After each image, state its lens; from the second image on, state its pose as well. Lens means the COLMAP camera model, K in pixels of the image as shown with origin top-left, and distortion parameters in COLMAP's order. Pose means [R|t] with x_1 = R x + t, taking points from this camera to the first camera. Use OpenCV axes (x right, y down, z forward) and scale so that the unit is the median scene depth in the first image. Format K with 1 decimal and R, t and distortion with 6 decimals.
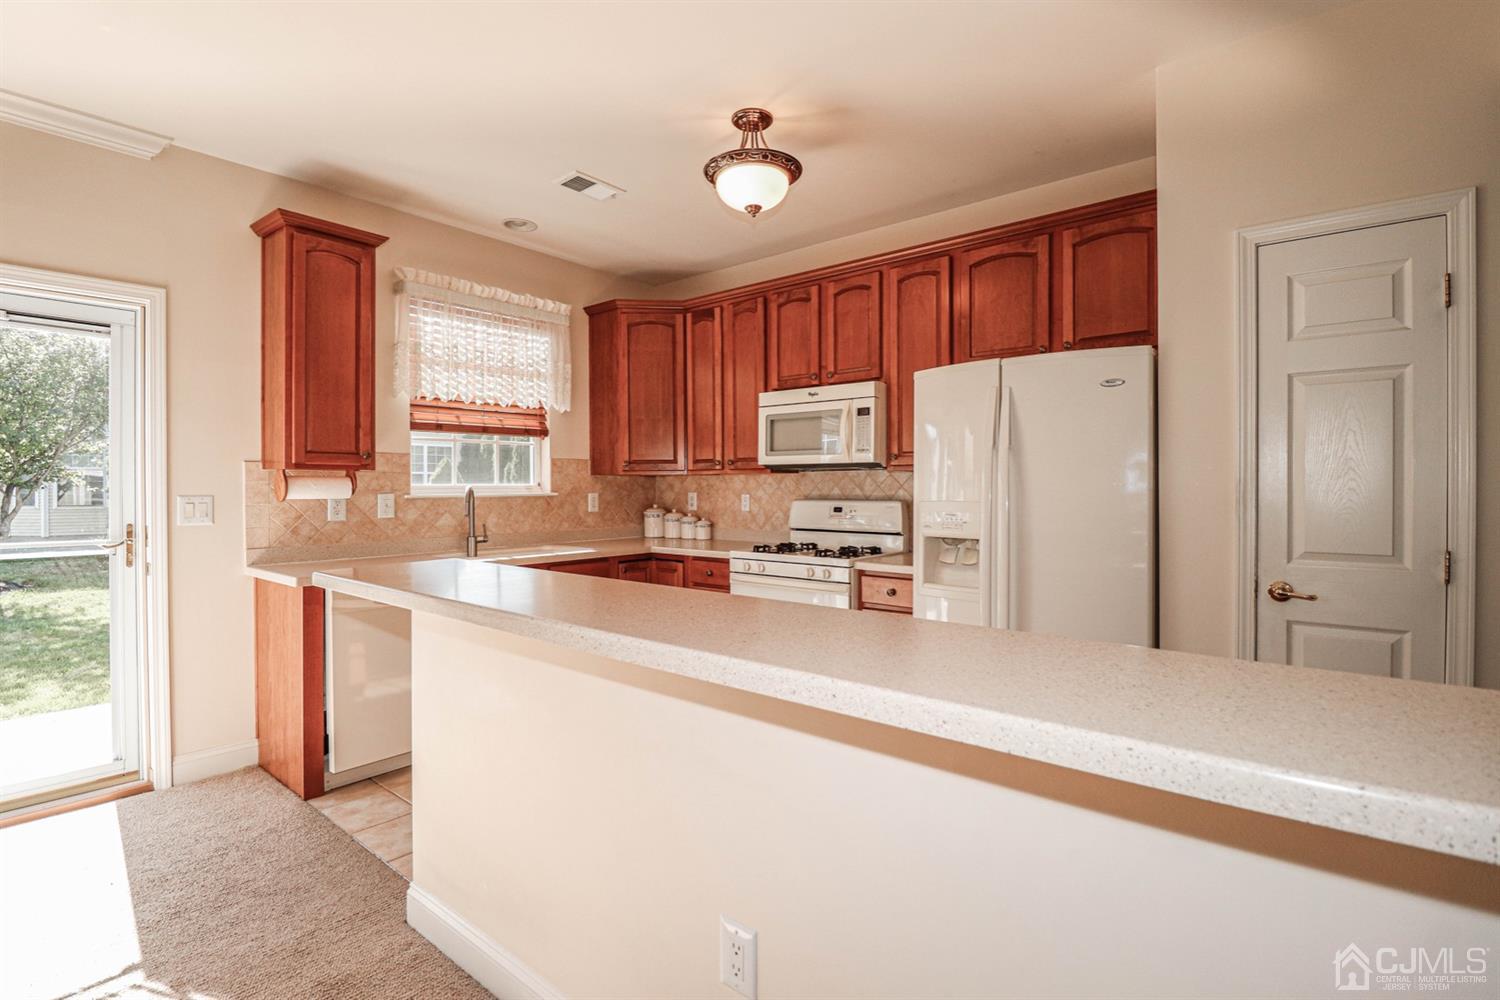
lens RADIAL K [[704.3, 0, 750.9], [0, 704.3, 492.1], [0, 0, 1]] dist [-0.018604, 0.000079]
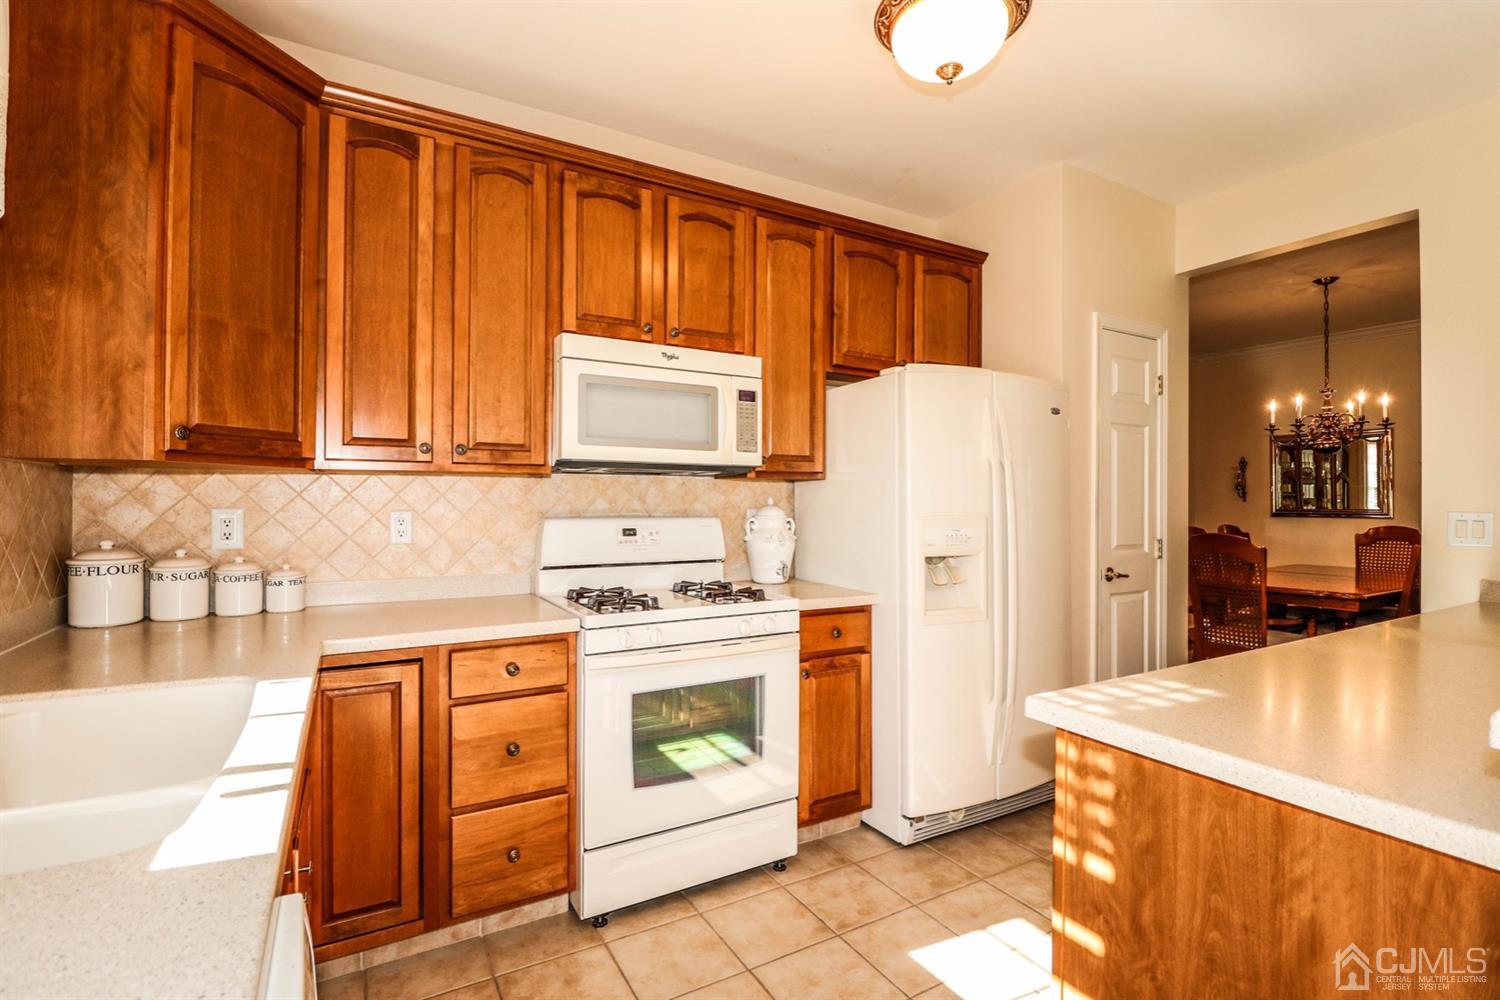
lens RADIAL K [[704.3, 0, 748.1], [0, 704.3, 501.6], [0, 0, 1]] dist [-0.018604, 0.000079]
pose [[0.346214, 0.002262, 0.938153, -0.469270], [0.003130, 0.999989, -0.003566, -0.001652], [-0.938150, 0.004171, 0.346203, 0.664831]]
